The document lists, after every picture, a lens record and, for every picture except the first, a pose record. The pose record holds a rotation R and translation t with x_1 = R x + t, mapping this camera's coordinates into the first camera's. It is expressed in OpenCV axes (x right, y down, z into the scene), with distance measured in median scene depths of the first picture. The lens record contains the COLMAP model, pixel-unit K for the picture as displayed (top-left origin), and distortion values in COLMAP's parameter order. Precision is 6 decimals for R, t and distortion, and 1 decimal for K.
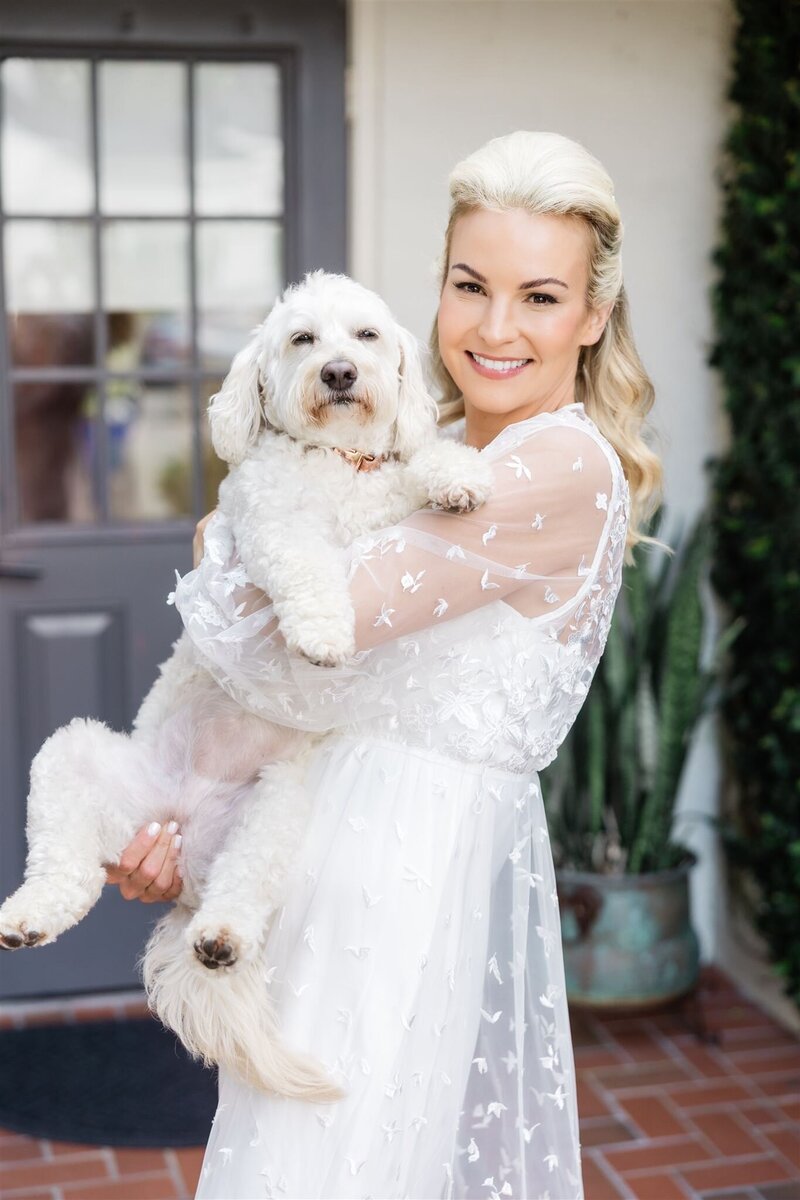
lens RADIAL K [[2109.4, 0, 400.0], [0, 2109.4, 600.0], [0, 0, 1]] dist [0.062254, 0.012877]
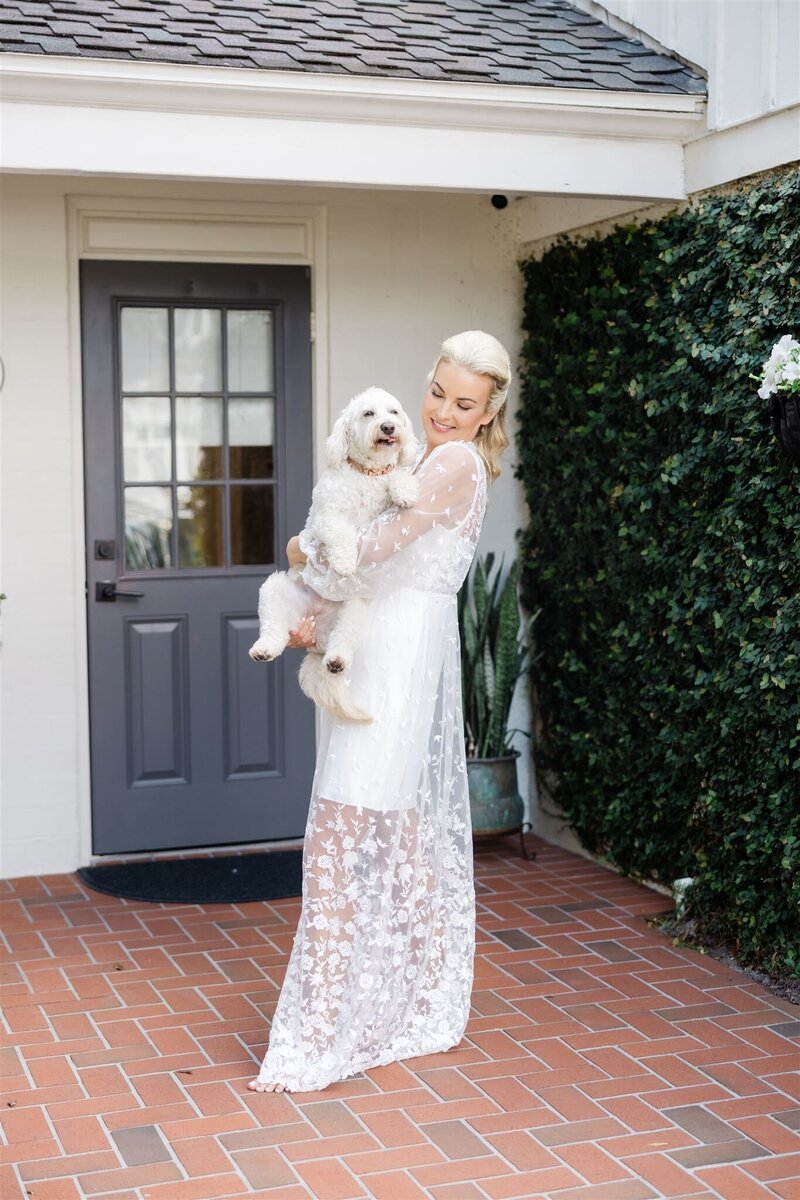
lens RADIAL K [[1764.0, 0, 400.0], [0, 1764.0, 600.0], [0, 0, 1]] dist [-0.007103, -0.018677]
pose [[0.996008, -0.019661, 0.087071, -0.083671], [0.026886, 0.996220, -0.082599, 0.115803], [-0.085118, 0.084610, 0.992772, -0.460115]]
